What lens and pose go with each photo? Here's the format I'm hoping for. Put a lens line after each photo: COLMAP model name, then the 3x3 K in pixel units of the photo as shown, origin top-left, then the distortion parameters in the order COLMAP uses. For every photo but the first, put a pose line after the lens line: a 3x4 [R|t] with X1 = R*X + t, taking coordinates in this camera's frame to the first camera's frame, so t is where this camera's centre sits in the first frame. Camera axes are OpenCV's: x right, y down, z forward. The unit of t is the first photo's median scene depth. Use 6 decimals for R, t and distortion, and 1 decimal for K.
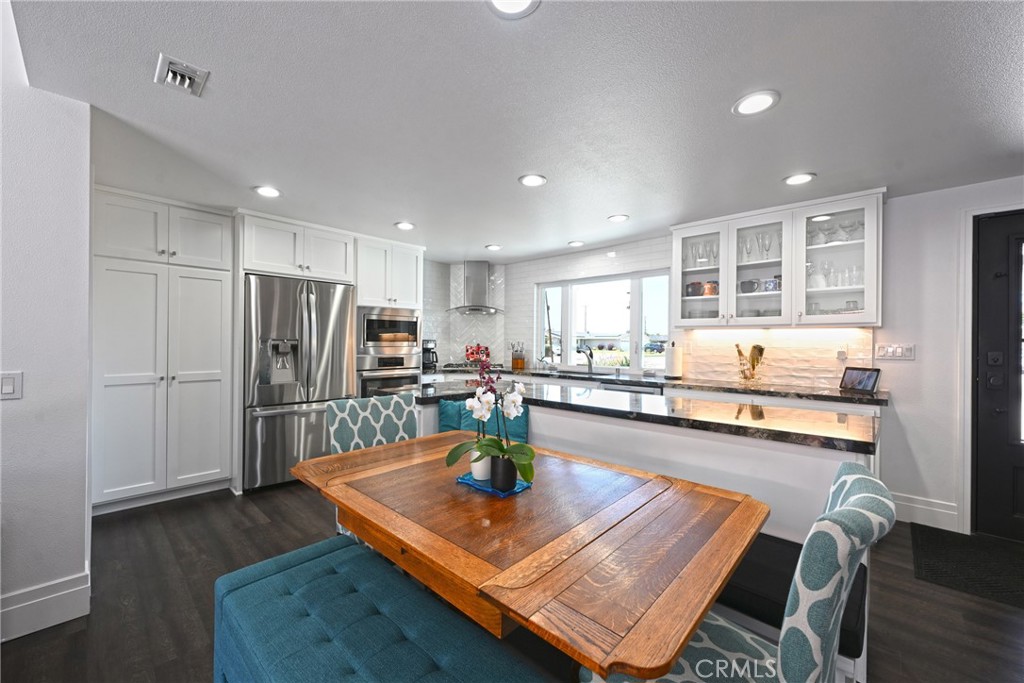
lens RADIAL K [[404.8, 0, 509.9], [0, 404.8, 341.3], [0, 0, 1]] dist [0.000832, 0.000035]
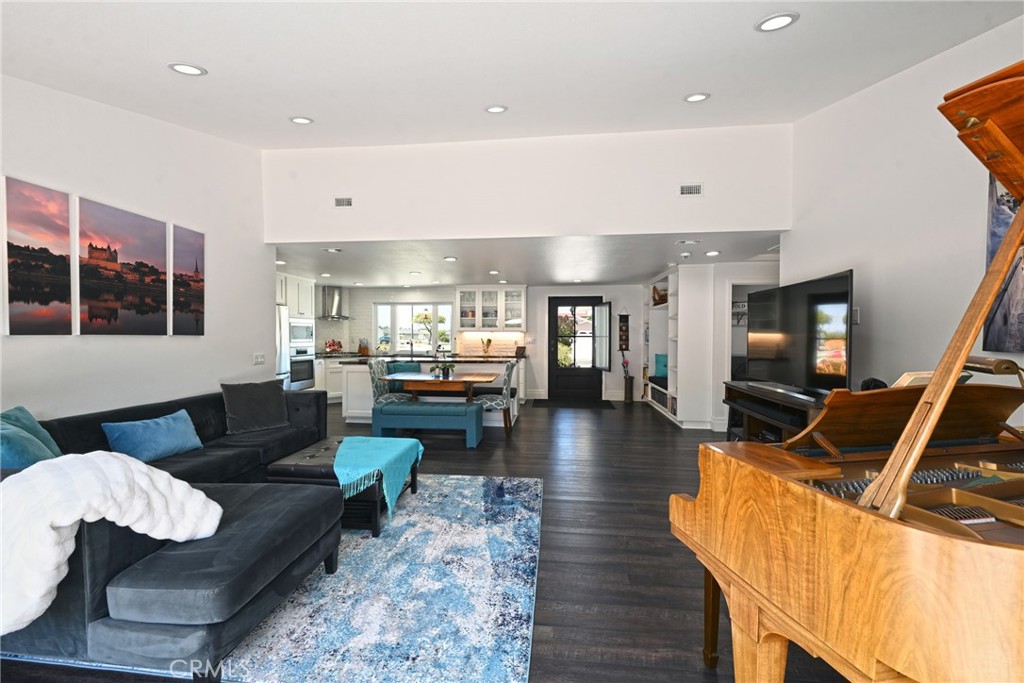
lens RADIAL K [[404.8, 0, 510.4], [0, 404.8, 340.4], [0, 0, 1]] dist [0.000832, 0.000035]
pose [[0.796641, -0.013685, 0.604298, -0.716771], [0.004458, 0.999849, 0.016766, -0.020247], [-0.604436, -0.010663, 0.796582, -0.963484]]
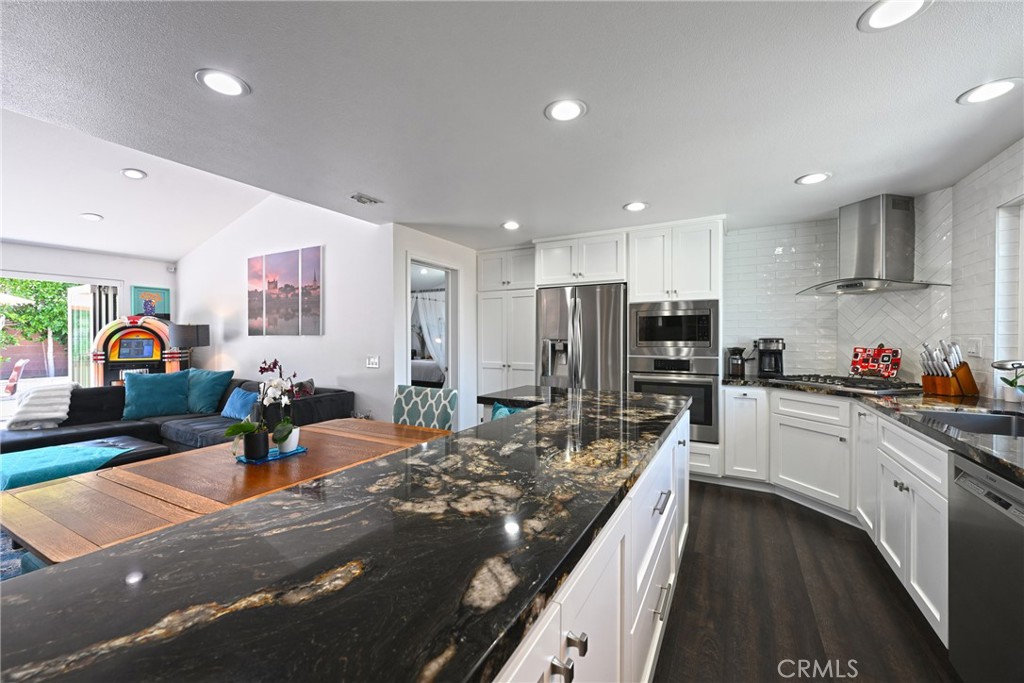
lens RADIAL K [[404.8, 0, 515.7], [0, 404.8, 341.3], [0, 0, 1]] dist [0.000832, 0.000035]
pose [[0.243331, -0.003101, -0.969938, 0.526130], [0.003722, 0.999991, -0.002264, 0.002628], [0.969936, -0.003060, 0.243341, 0.560059]]
